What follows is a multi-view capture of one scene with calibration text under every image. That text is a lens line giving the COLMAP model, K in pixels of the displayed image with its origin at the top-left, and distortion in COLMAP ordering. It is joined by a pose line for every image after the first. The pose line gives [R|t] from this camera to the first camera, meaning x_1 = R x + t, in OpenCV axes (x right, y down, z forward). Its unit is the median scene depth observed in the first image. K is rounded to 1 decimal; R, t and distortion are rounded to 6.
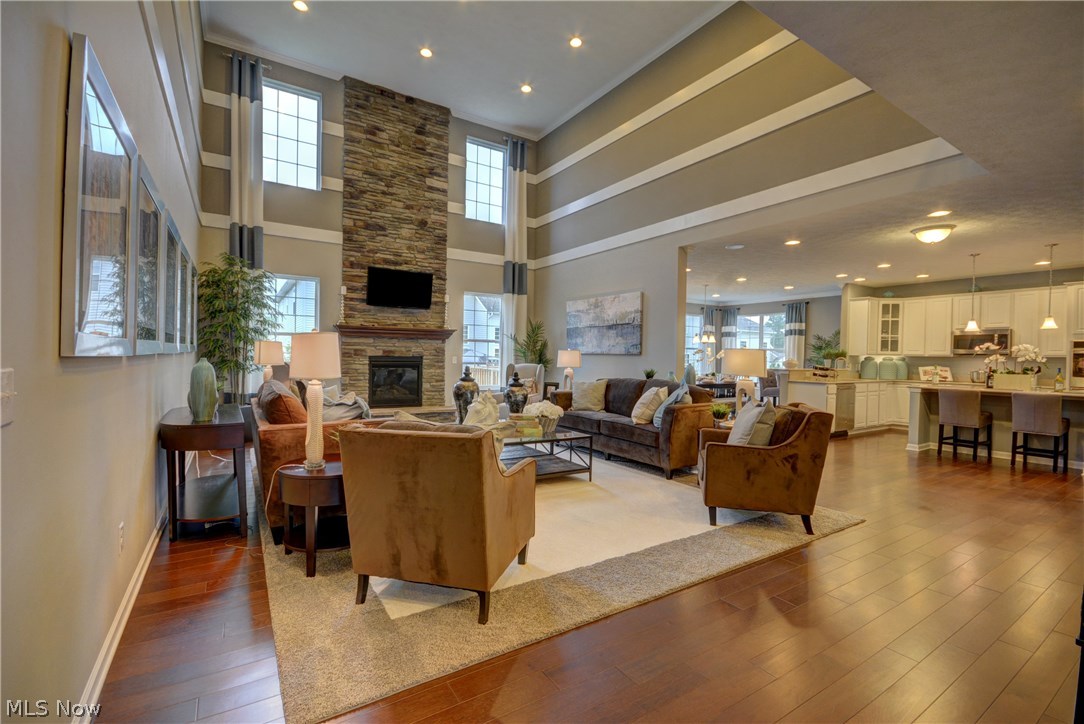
lens RADIAL K [[481.6, 0, 535.8], [0, 481.6, 360.5], [0, 0, 1]] dist [0.000817, 0.000079]
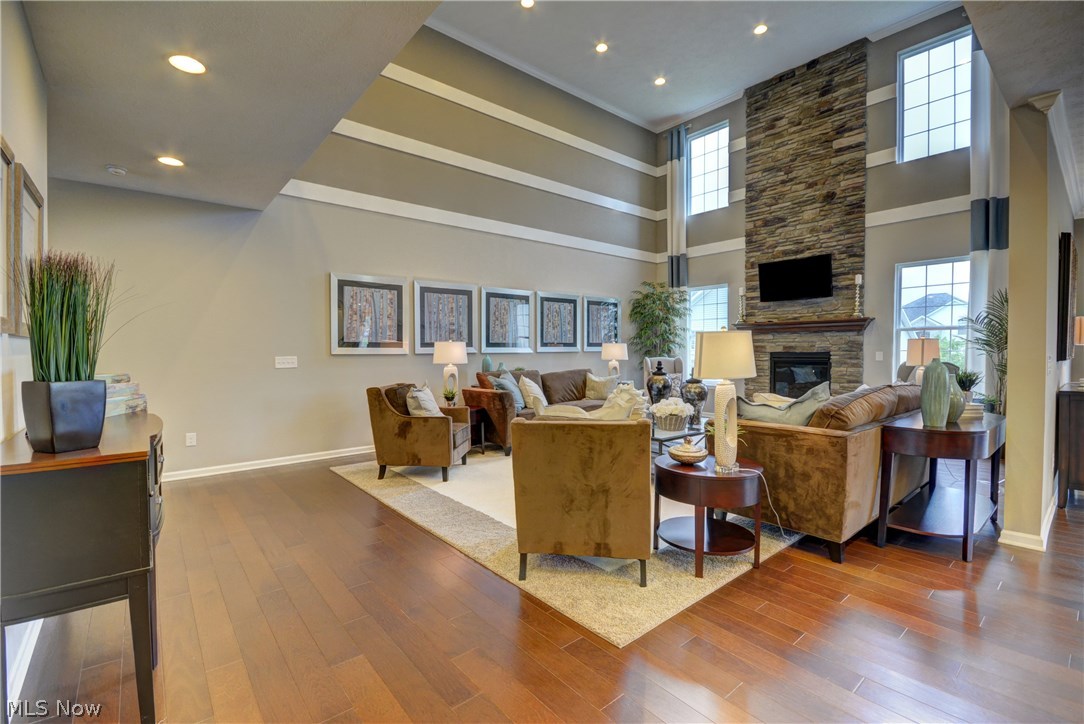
lens RADIAL K [[480.2, 0, 542.0], [0, 480.2, 362.0], [0, 0, 1]] dist [0.000224, -0.000265]
pose [[0.122592, 0.007096, -0.992432, 0.568975], [-0.001921, 0.999974, 0.006912, 0.004519], [0.992455, 0.001059, 0.122602, 0.399755]]
